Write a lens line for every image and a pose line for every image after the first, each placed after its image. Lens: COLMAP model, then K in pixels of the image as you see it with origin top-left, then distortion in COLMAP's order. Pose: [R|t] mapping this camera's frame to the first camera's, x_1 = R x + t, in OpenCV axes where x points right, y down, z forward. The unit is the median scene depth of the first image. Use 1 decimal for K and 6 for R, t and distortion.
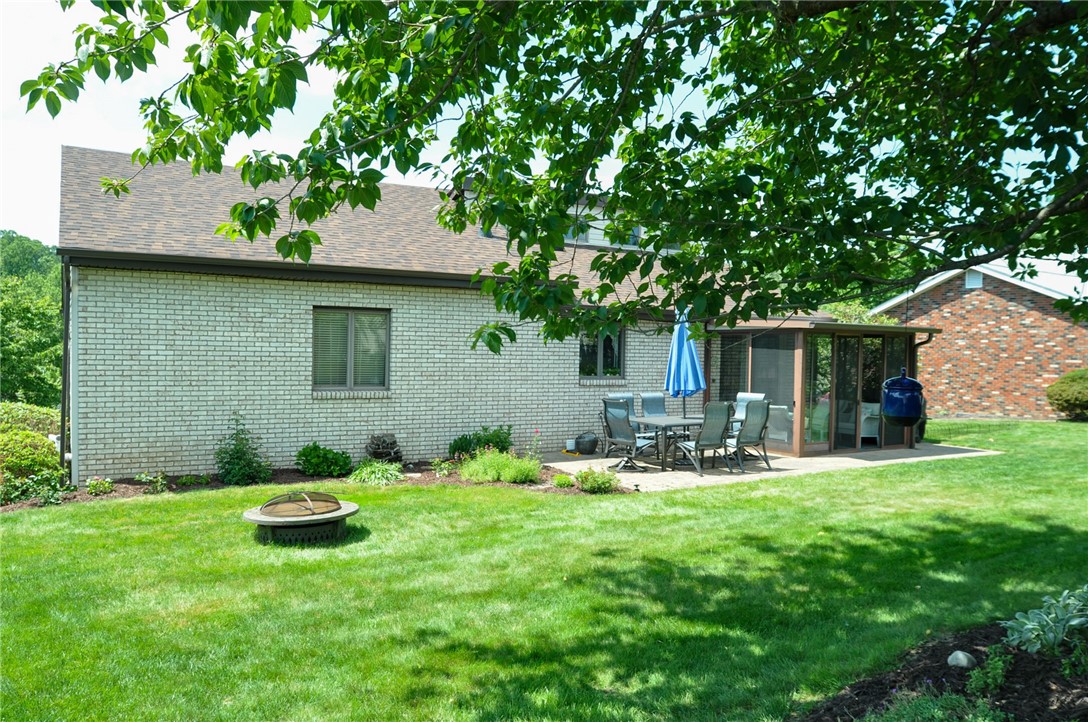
lens RADIAL K [[812.7, 0, 547.3], [0, 812.7, 375.1], [0, 0, 1]] dist [-0.057375, 0.015932]
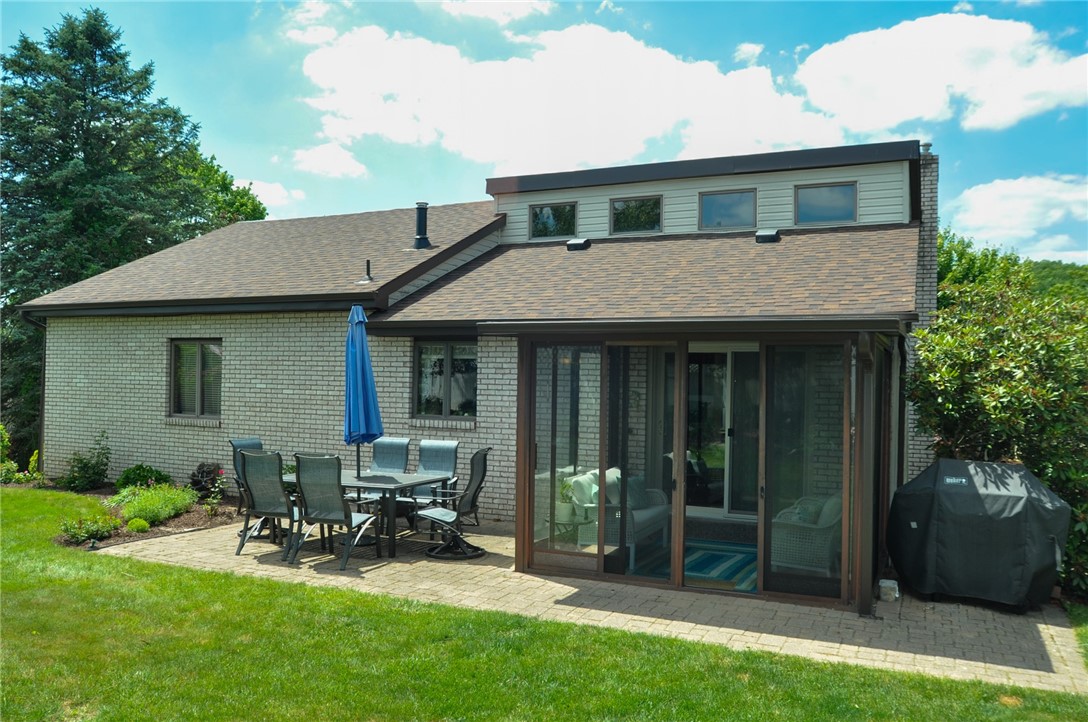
lens RADIAL K [[859.4, 0, 544.0], [0, 859.4, 361.0], [0, 0, 1]] dist [-0.047346, 0.014529]
pose [[0.555100, -0.025822, -0.831383, 0.879851], [-0.035626, 0.997863, -0.054780, -0.009833], [0.831020, 0.060027, 0.552993, 0.734426]]
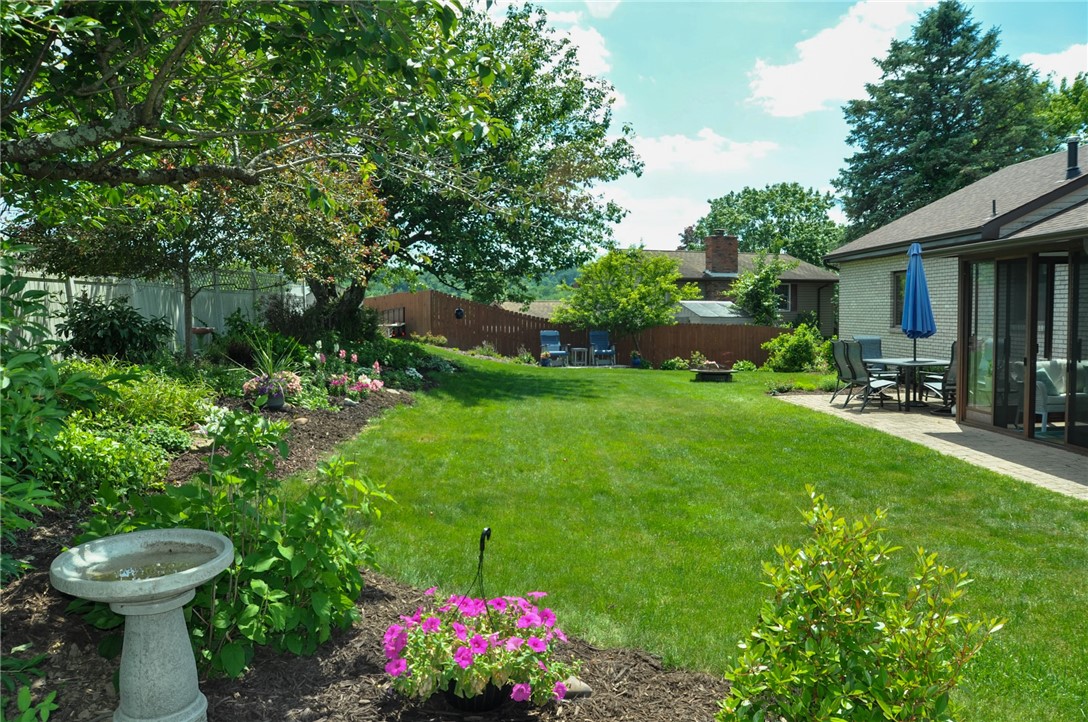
lens RADIAL K [[837.5, 0, 545.8], [0, 837.5, 369.2], [0, 0, 1]] dist [-0.029085, 0.007141]
pose [[-0.490744, 0.050627, -0.869832, 1.322547], [-0.020894, 0.997340, 0.069837, 0.001717], [0.871053, 0.052446, -0.488380, 1.128827]]
